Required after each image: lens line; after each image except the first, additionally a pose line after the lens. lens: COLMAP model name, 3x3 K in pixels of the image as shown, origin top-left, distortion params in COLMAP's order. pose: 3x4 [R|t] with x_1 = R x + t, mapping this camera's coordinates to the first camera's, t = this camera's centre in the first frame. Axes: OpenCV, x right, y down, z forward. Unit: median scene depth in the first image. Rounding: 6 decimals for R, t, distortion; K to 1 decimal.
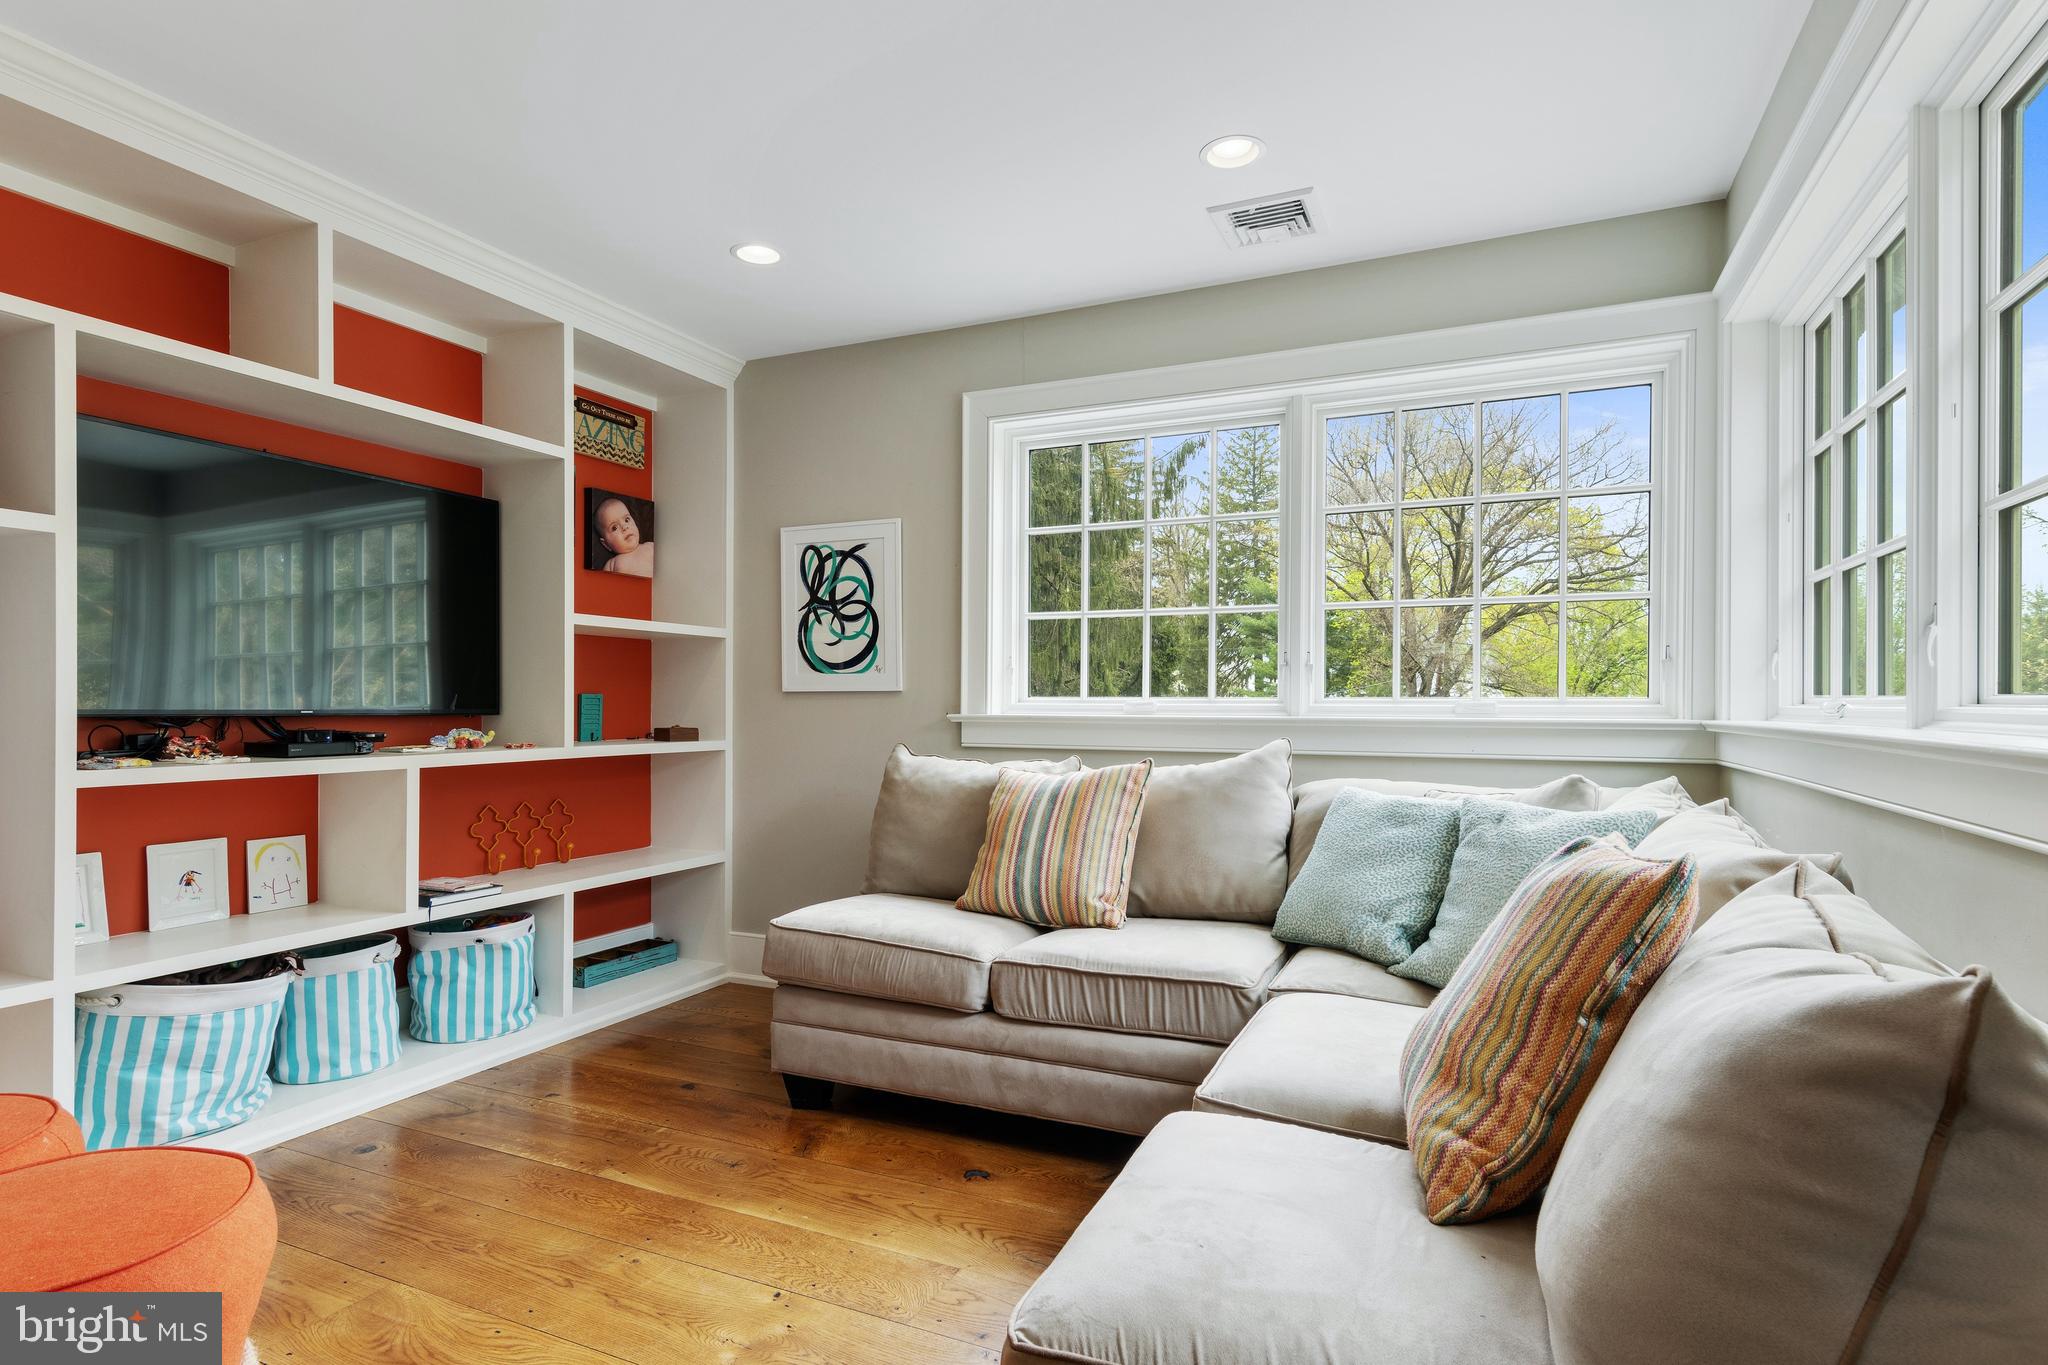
lens RADIAL K [[1044.2, 0, 1031.0], [0, 1044.2, 690.9], [0, 0, 1]] dist [0.013723, -0.002659]
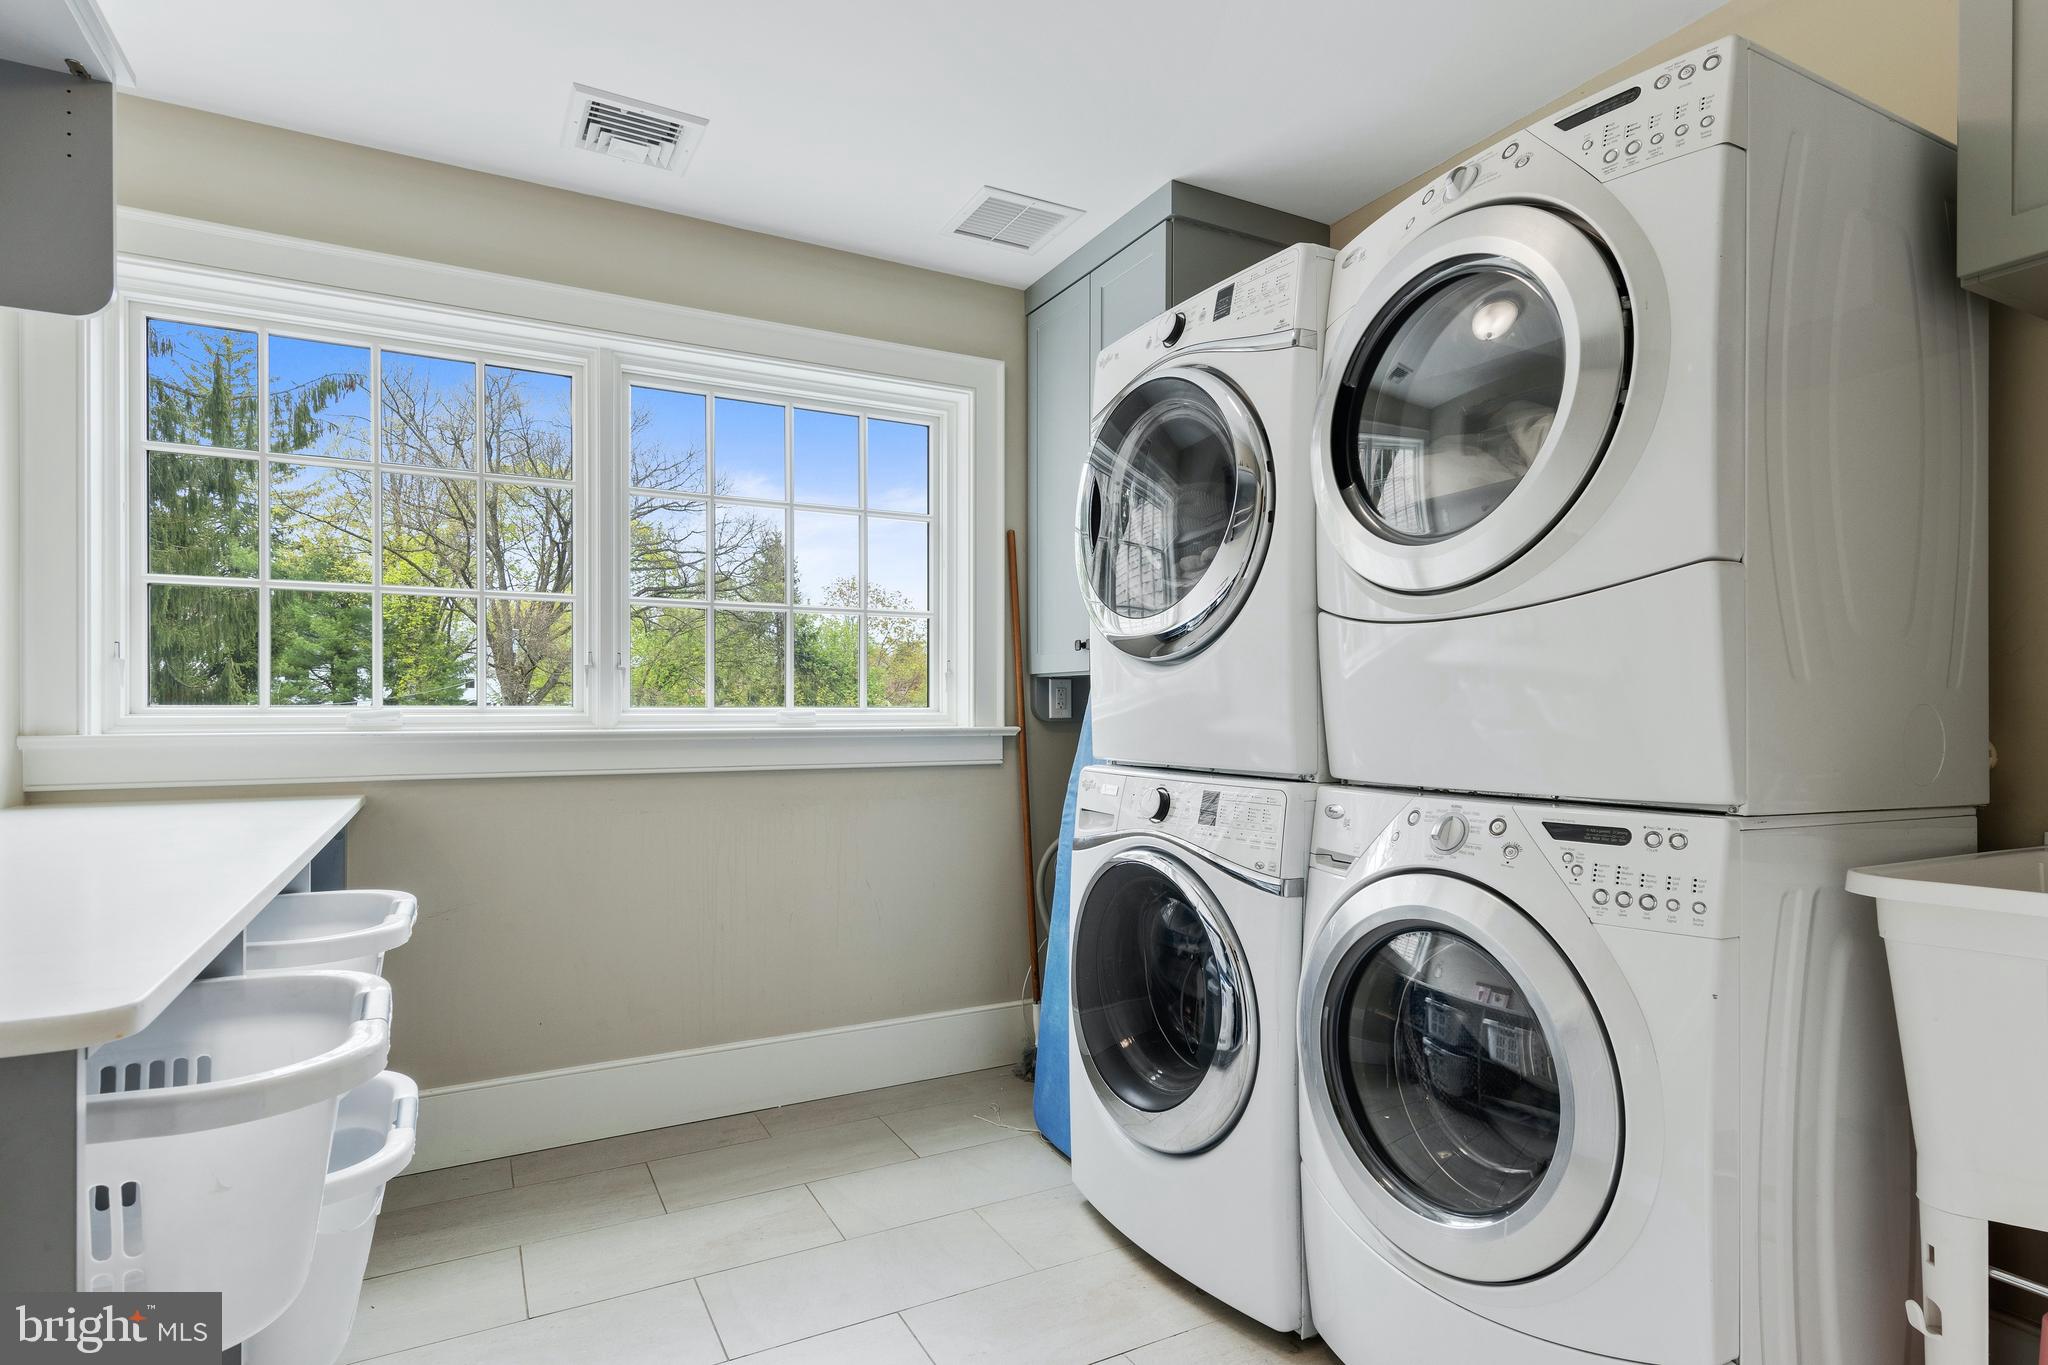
lens RADIAL K [[1044.2, 0, 1028.4], [0, 1044.2, 699.9], [0, 0, 1]] dist [0.013723, -0.002659]
pose [[0.599614, 0.005518, 0.800270, -0.193008], [-0.007009, 0.999974, -0.001644, 0.000102], [-0.800259, -0.004623, 0.599637, 0.193083]]
